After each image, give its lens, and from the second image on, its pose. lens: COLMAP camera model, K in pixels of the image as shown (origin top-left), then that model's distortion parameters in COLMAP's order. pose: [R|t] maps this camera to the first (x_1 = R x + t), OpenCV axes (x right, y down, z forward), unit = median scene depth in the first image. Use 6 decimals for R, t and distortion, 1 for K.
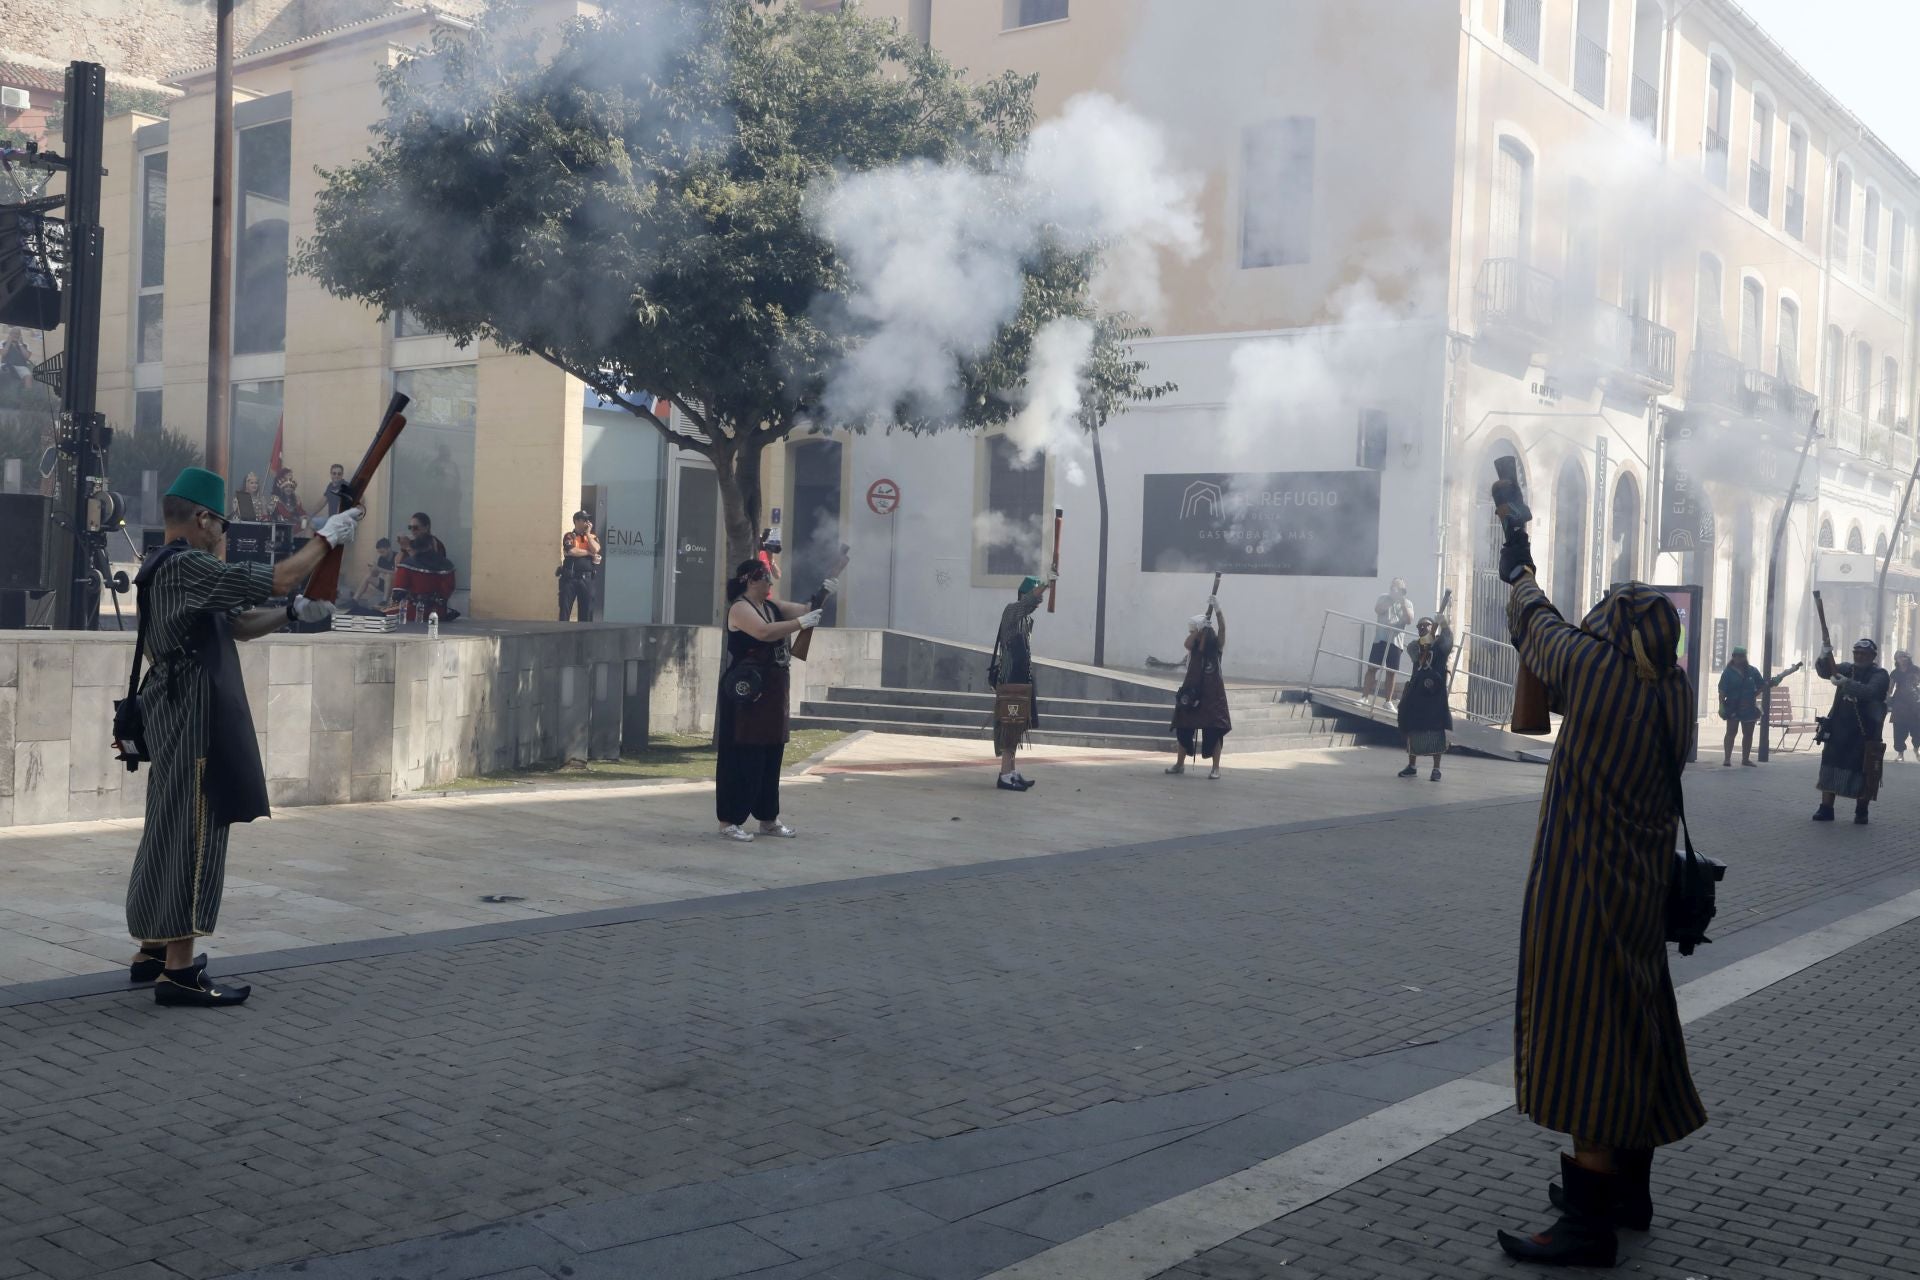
lens RADIAL K [[1850.4, 0, 960.0], [0, 1850.4, 640.0], [0, 0, 1]] dist [-0.024066, 0.120593]
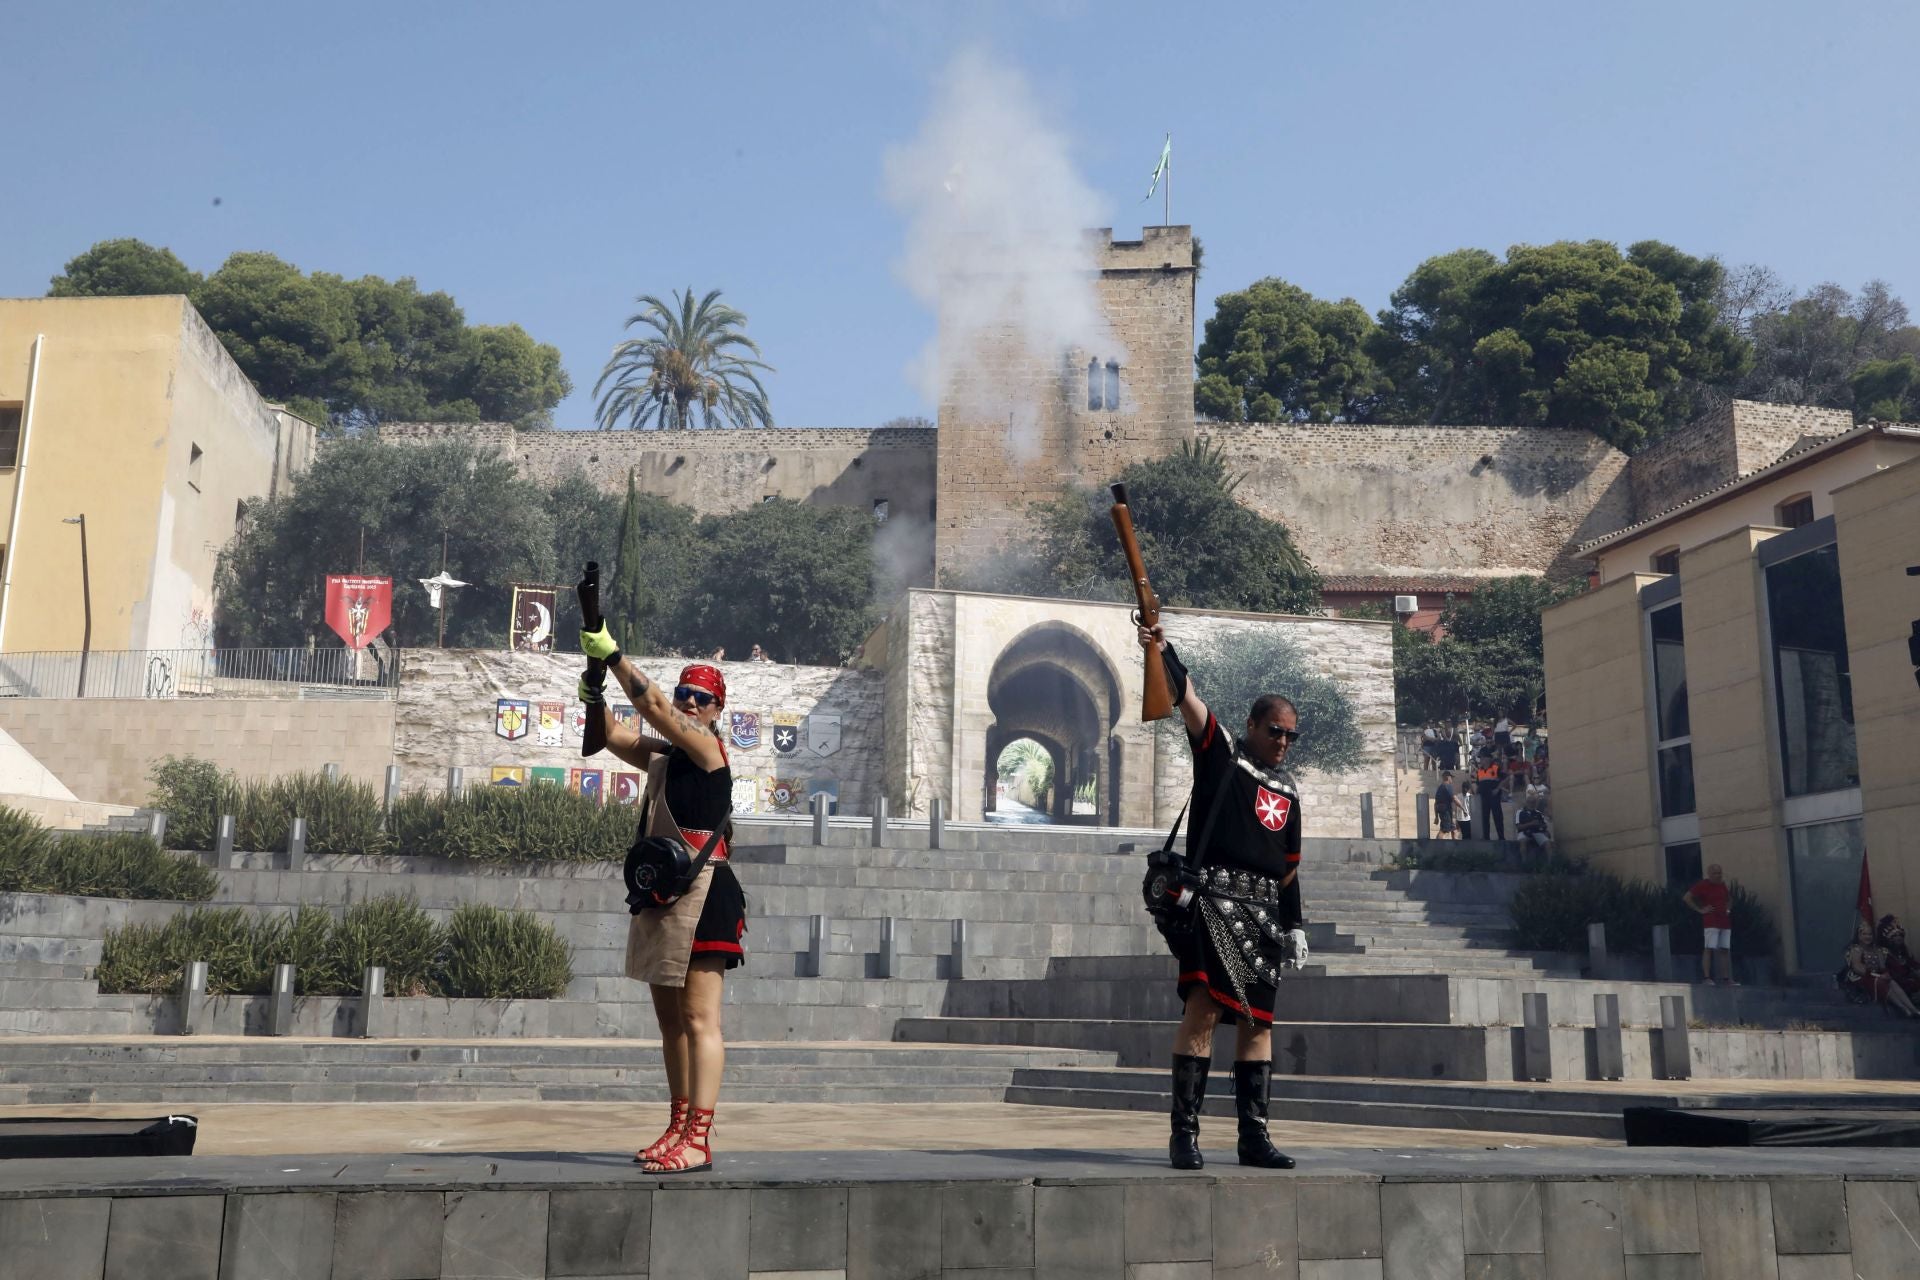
lens RADIAL K [[1774.9, 0, 972.0], [0, 1774.9, 638.4], [0, 0, 1]] dist [-0.040361, 0.136629]
pose [[0.790126, -0.155685, -0.592843, -0.196493], [0.004424, 0.968628, -0.248474, -0.012045], [0.612929, 0.193703, 0.766027, 0.047067]]
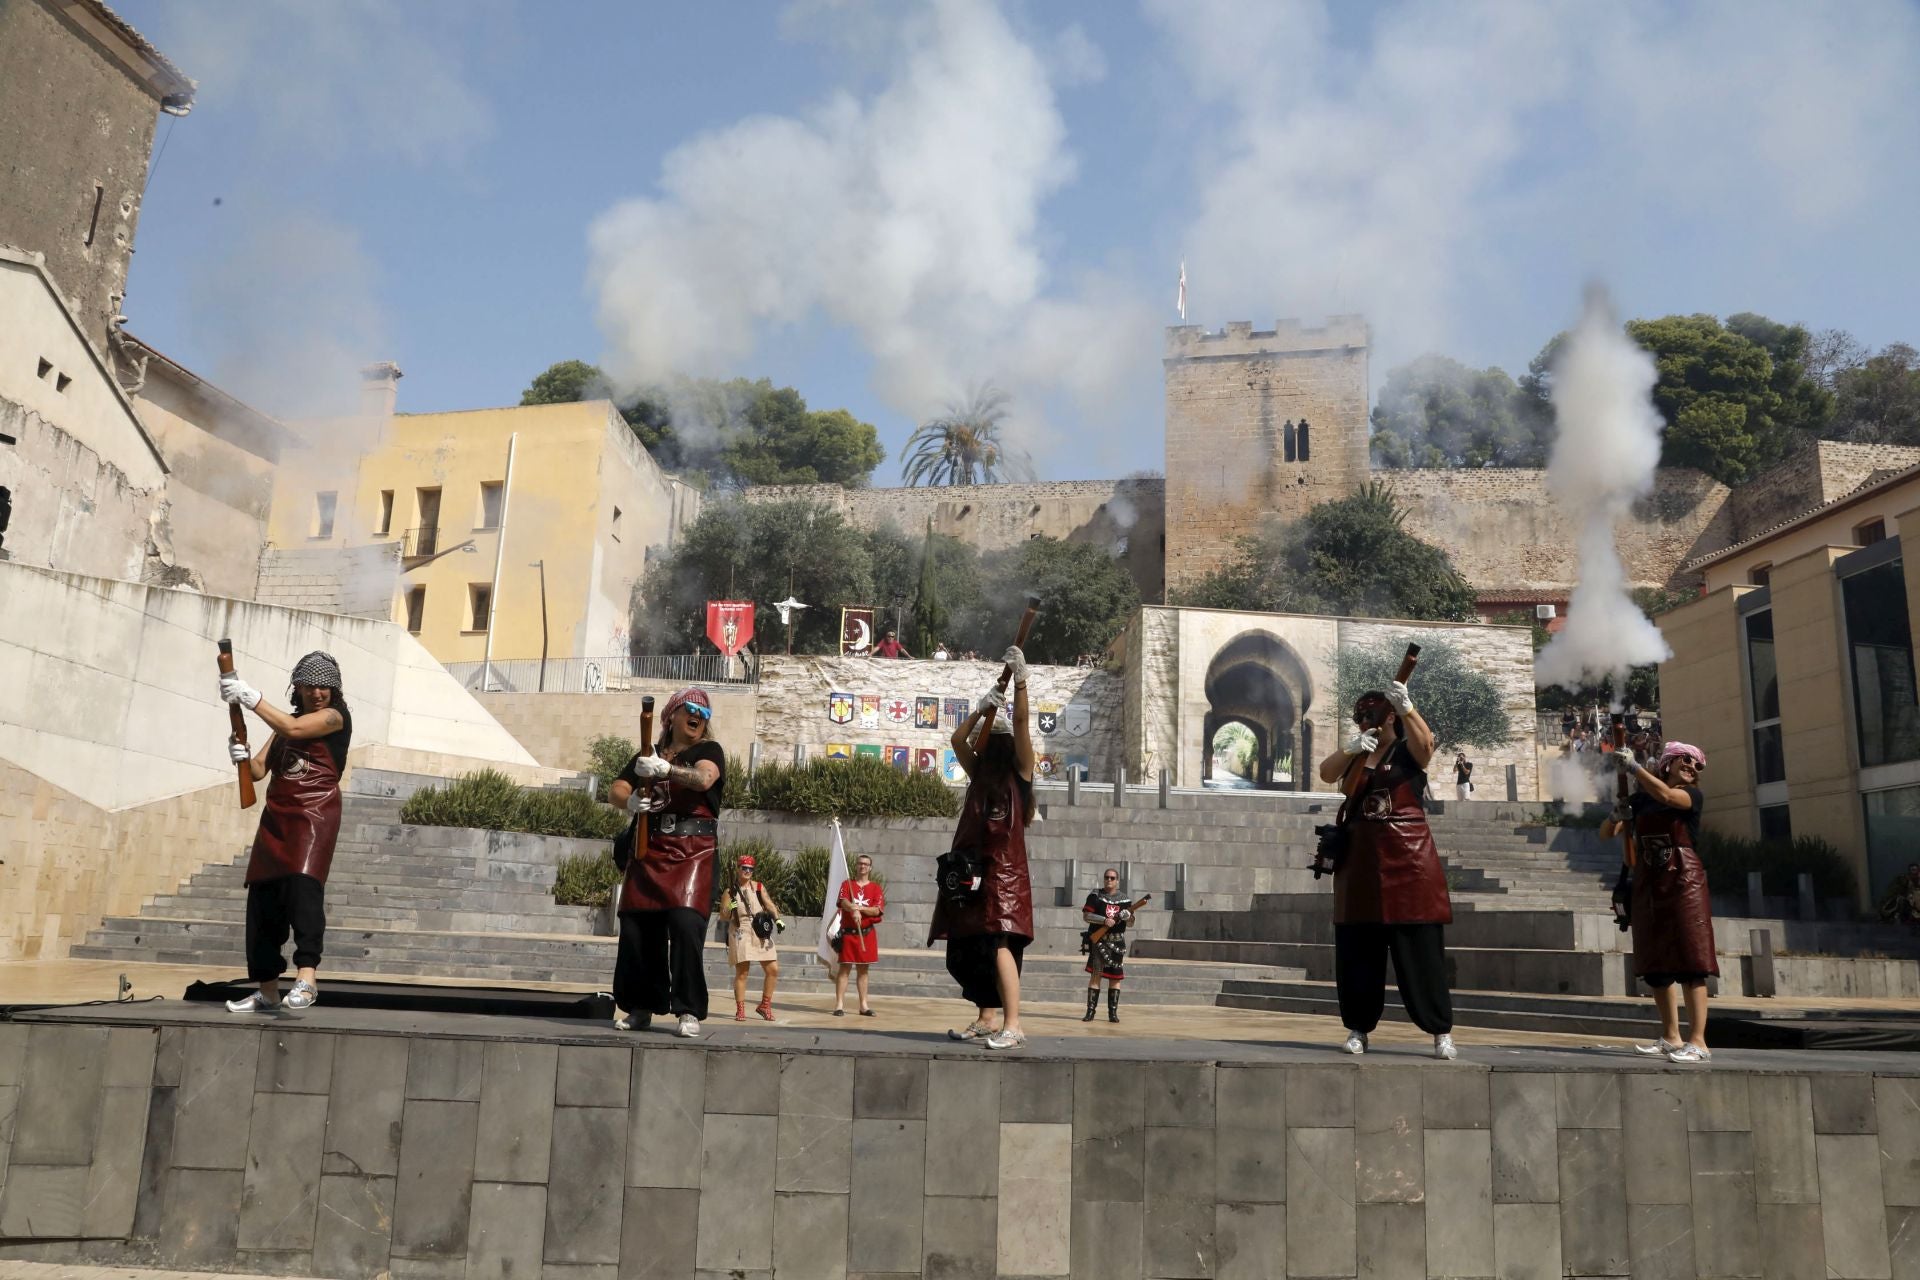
lens RADIAL K [[1383.7, 0, 968.6], [0, 1383.7, 634.7], [0, 0, 1]] dist [-0.115068, 0.083625]
pose [[0.681169, -0.167464, -0.712716, -0.188657], [-0.026802, 0.967132, -0.252859, -0.011562], [0.731636, 0.191342, 0.654292, 0.045074]]
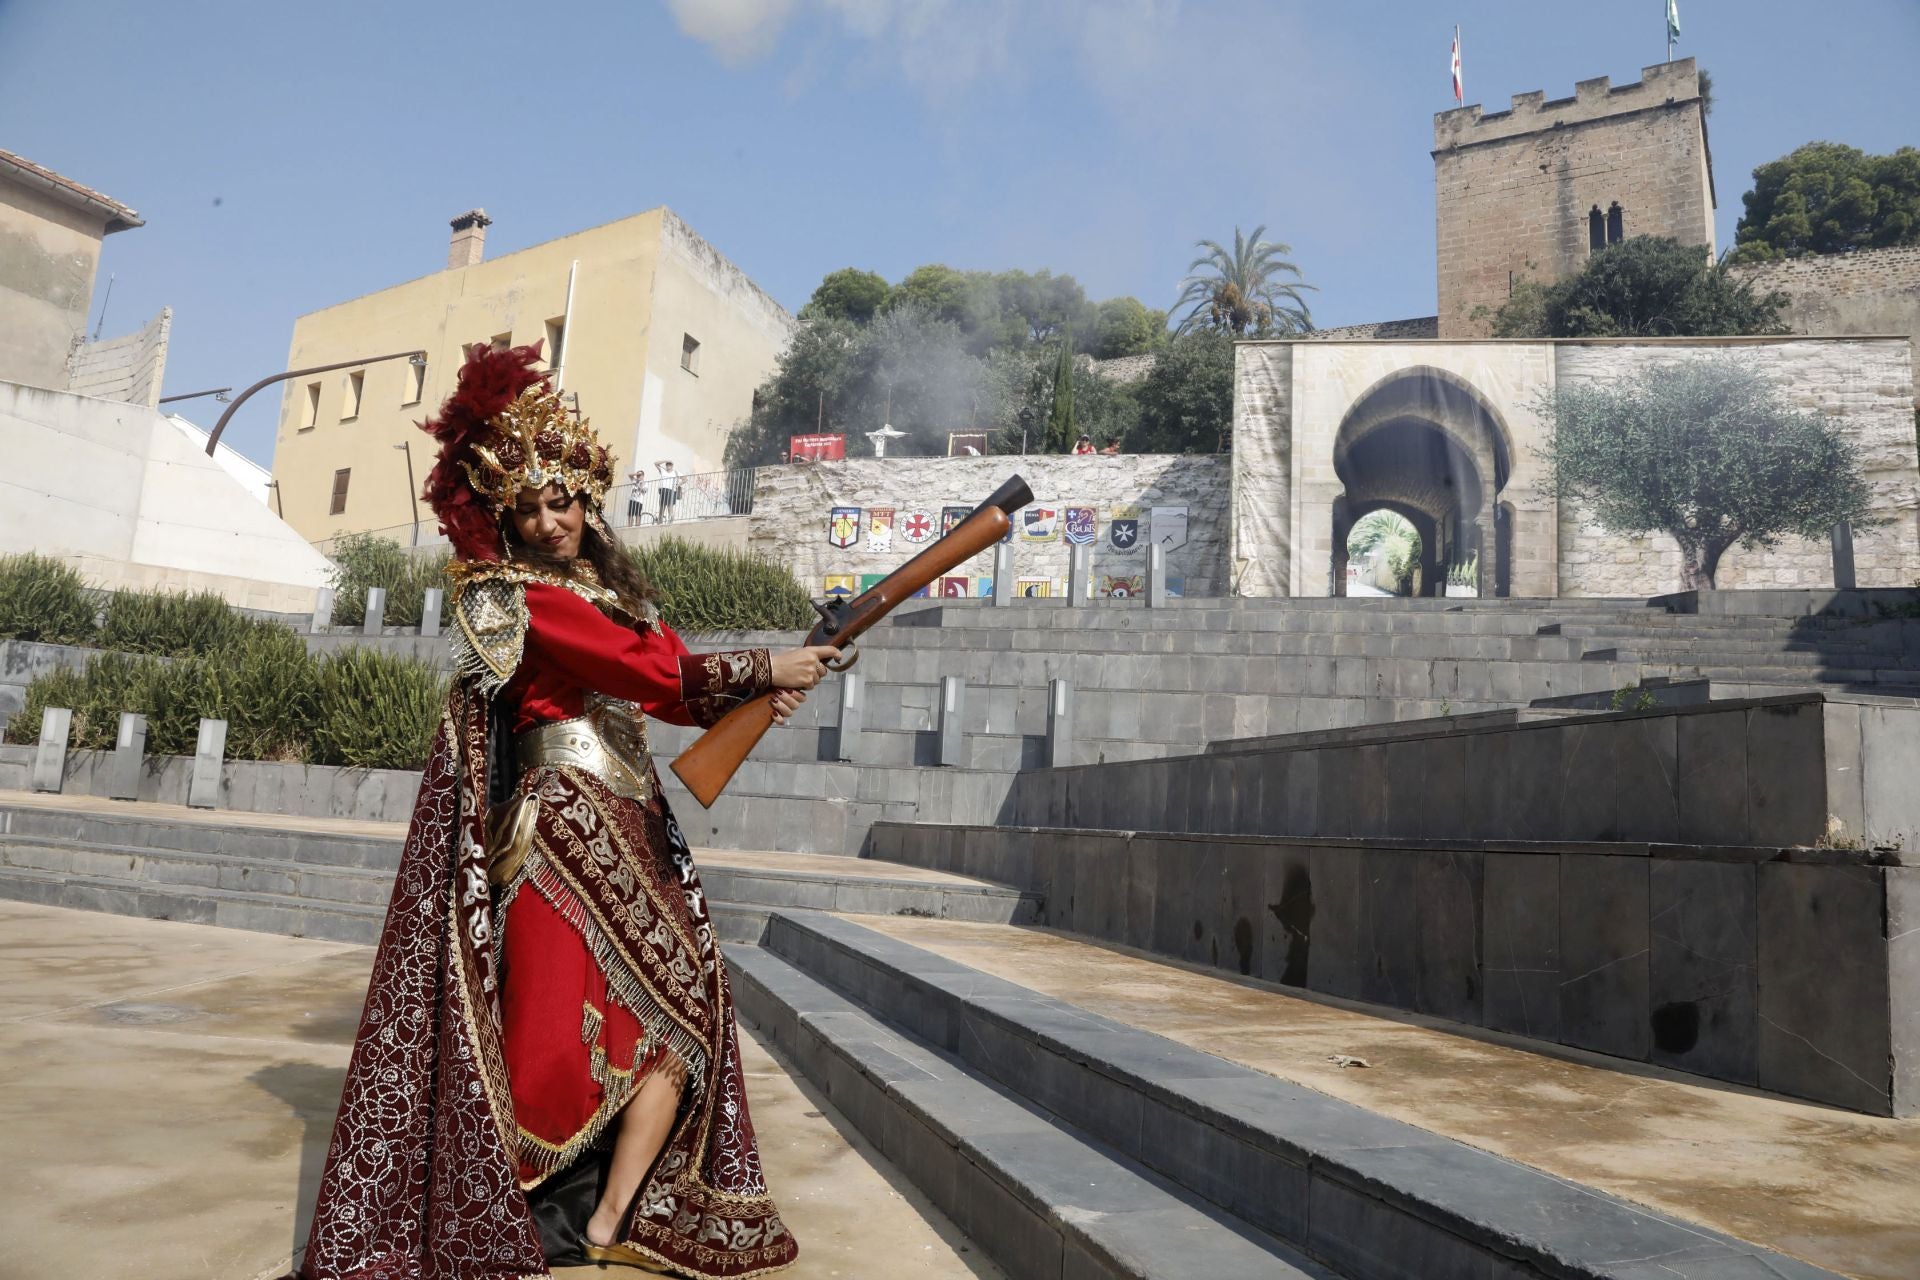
lens RADIAL K [[1293.3, 0, 969.7], [0, 1293.3, 639.6], [0, 0, 1]] dist [-0.125129, 0.067096]
pose [[0.431372, -0.146880, -0.890137, -0.407450], [-0.061974, 0.979503, -0.191660, -0.028833], [0.900043, 0.137842, 0.413428, 0.603234]]
